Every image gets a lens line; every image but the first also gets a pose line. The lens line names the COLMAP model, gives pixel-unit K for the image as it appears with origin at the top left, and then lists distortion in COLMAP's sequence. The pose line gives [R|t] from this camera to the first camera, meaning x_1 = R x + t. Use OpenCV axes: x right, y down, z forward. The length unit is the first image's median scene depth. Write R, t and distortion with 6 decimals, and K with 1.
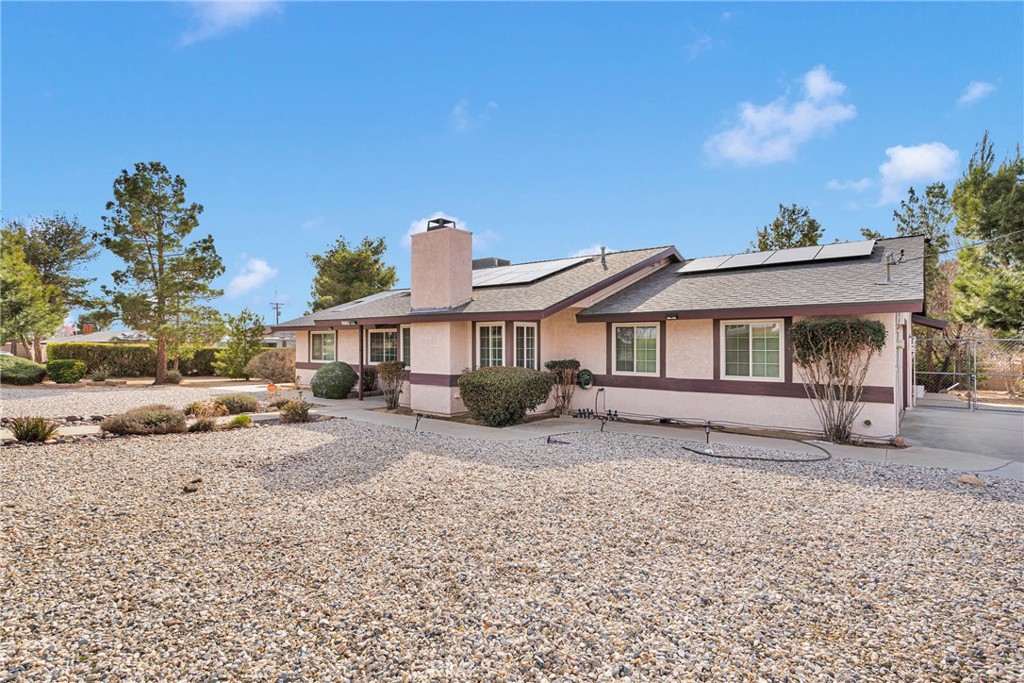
lens RADIAL K [[516.3, 0, 512.0], [0, 516.3, 341.5], [0, 0, 1]] dist [0.001816, 0.000125]
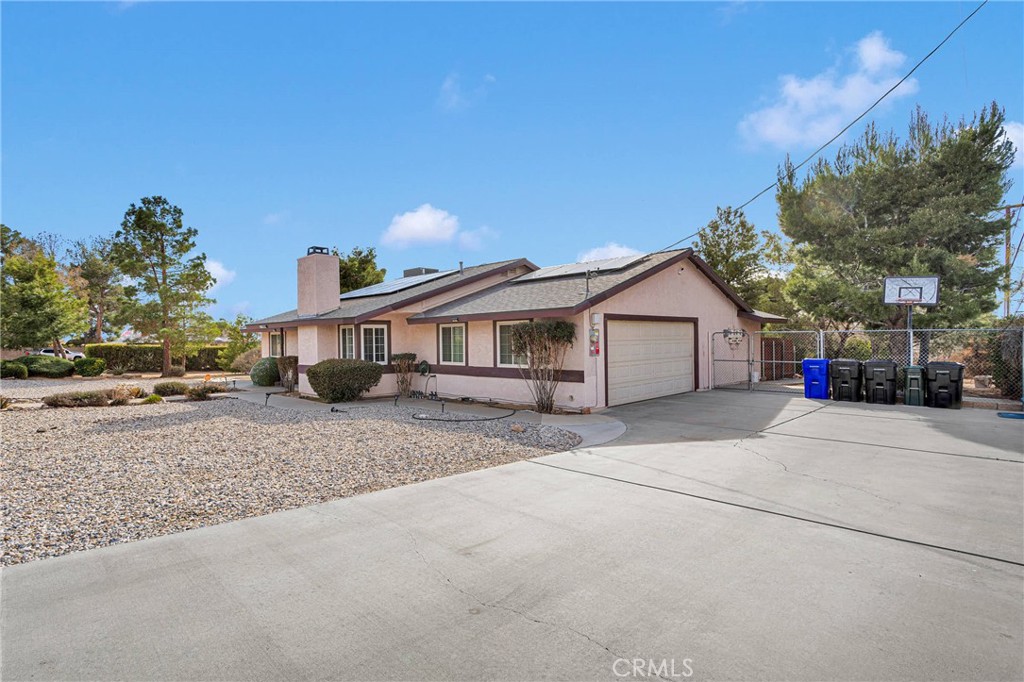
lens RADIAL K [[509.2, 0, 518.3], [0, 509.2, 342.5], [0, 0, 1]] dist [-0.001045, 0.000447]
pose [[0.995745, -0.013558, -0.091153, 0.372141], [0.014606, 0.999834, 0.010847, -0.000974], [0.090990, -0.012132, 0.995778, -0.178203]]
